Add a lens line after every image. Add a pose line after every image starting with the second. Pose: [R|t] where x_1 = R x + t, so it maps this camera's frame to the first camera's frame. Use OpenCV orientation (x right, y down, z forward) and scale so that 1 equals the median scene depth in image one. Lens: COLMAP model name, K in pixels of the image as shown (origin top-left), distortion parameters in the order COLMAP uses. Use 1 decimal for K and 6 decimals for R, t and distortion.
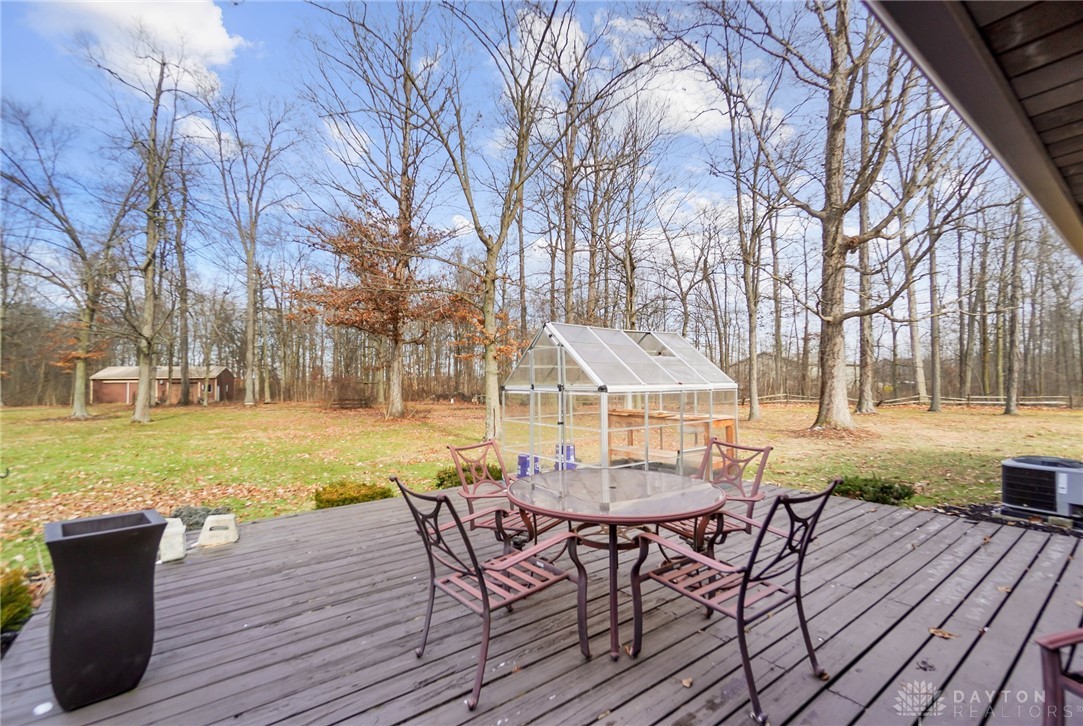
lens RADIAL K [[466.0, 0, 535.9], [0, 466.0, 366.5], [0, 0, 1]] dist [-0.002442, -0.000703]
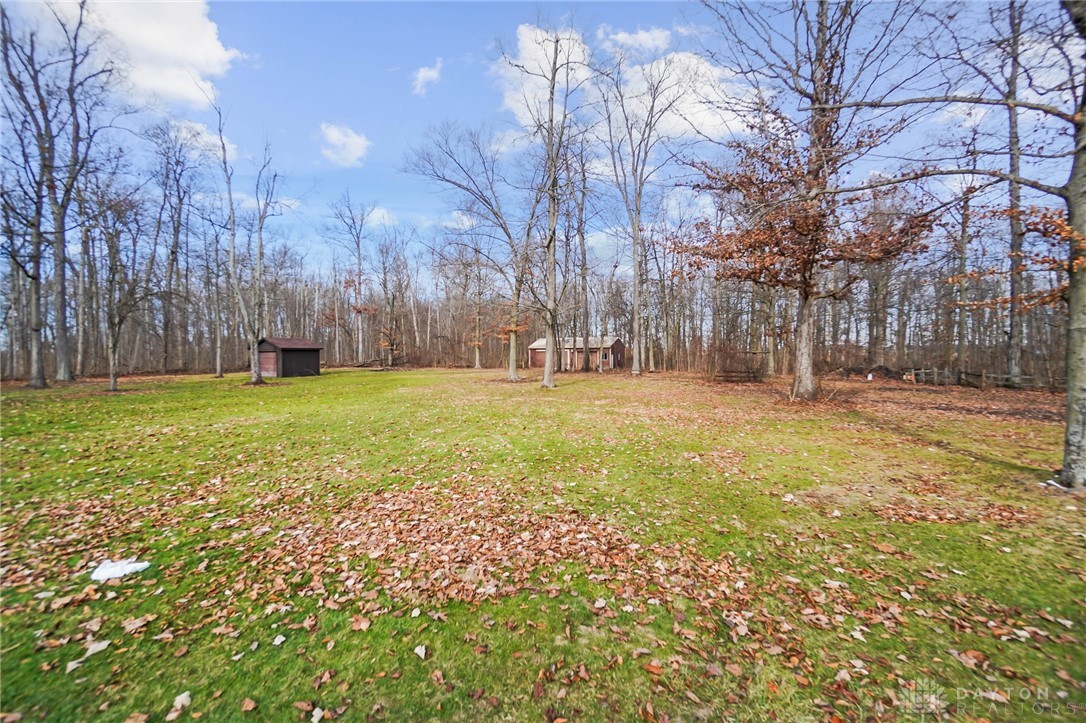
lens RADIAL K [[467.3, 0, 537.4], [0, 467.3, 365.0], [0, 0, 1]] dist [-0.002442, -0.000703]
pose [[0.721177, 0.023414, -0.692355, -0.054051], [0.019827, 0.998322, 0.054413, 0.003412], [0.692467, -0.052969, 0.719502, 0.100121]]
